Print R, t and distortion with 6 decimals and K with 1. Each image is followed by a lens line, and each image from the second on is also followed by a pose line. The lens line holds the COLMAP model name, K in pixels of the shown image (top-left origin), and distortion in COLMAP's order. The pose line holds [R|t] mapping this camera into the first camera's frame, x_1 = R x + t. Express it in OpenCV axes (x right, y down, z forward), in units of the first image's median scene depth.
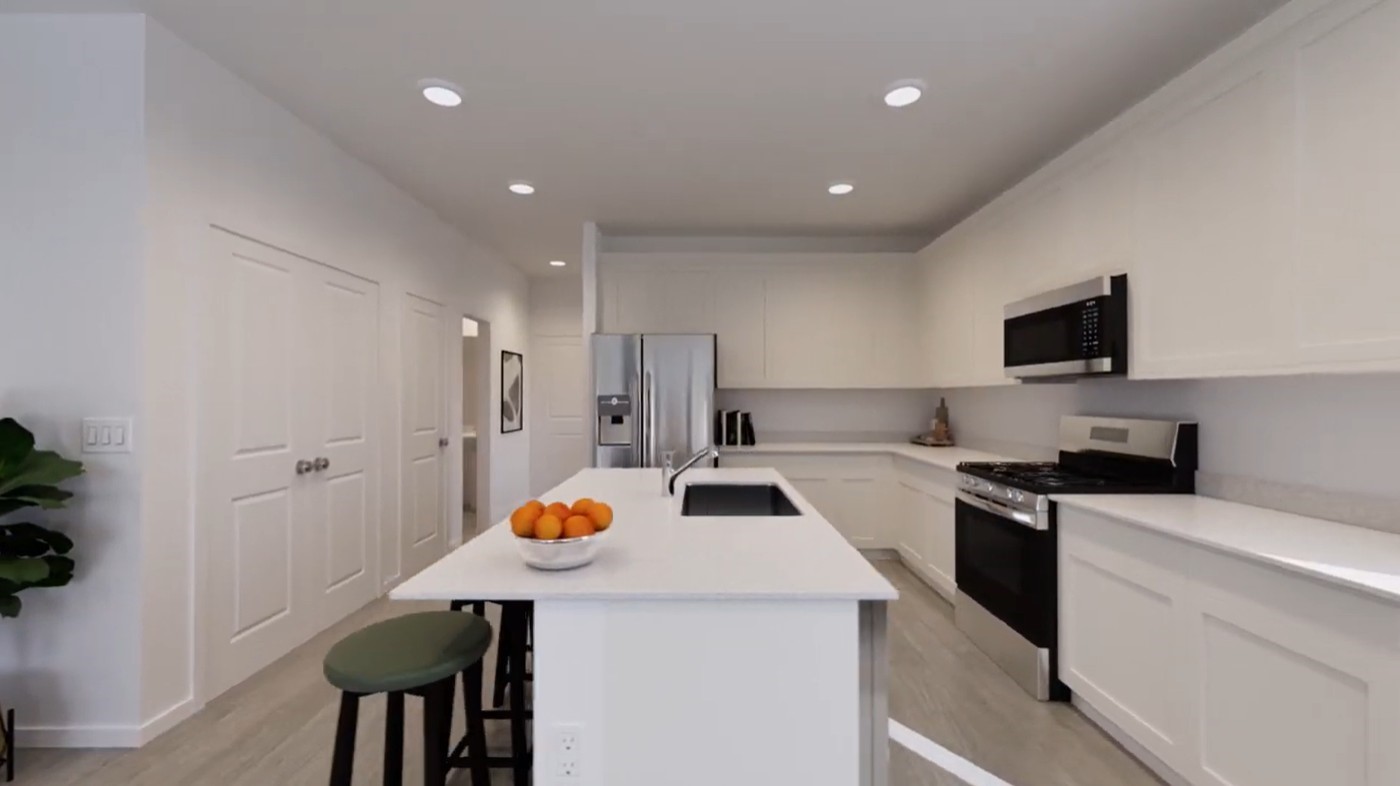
lens RADIAL K [[548.4, 0, 700.0], [0, 548.4, 393.0], [0, 0, 1]] dist [-0.001327, -0.000187]
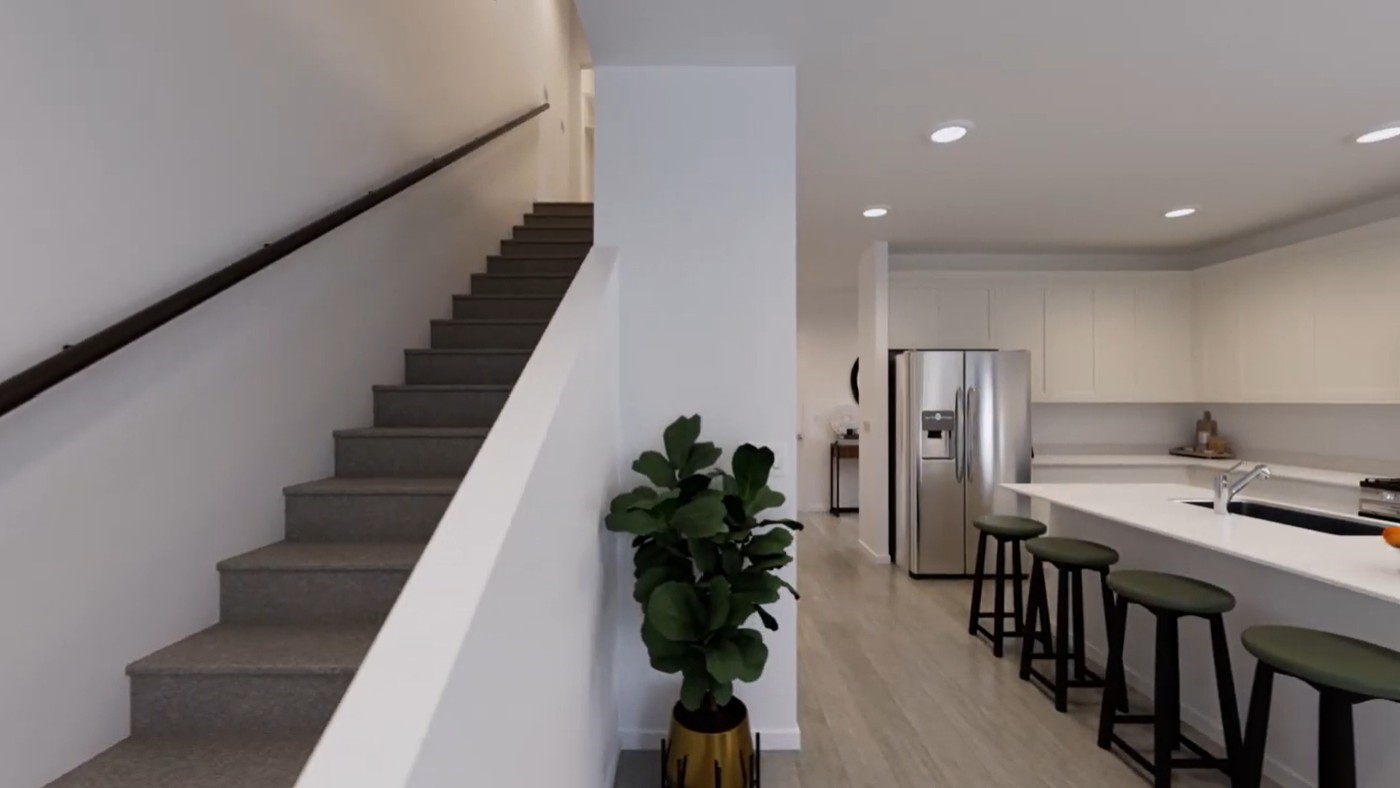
lens RADIAL K [[547.1, 0, 697.2], [0, 547.1, 400.9], [0, 0, 1]] dist [-0.000223, -0.000161]
pose [[0.999955, -0.000952, -0.009453, -0.541294], [0.001042, 0.999954, 0.009539, -0.022792], [0.009444, -0.009548, 0.999910, -0.034311]]
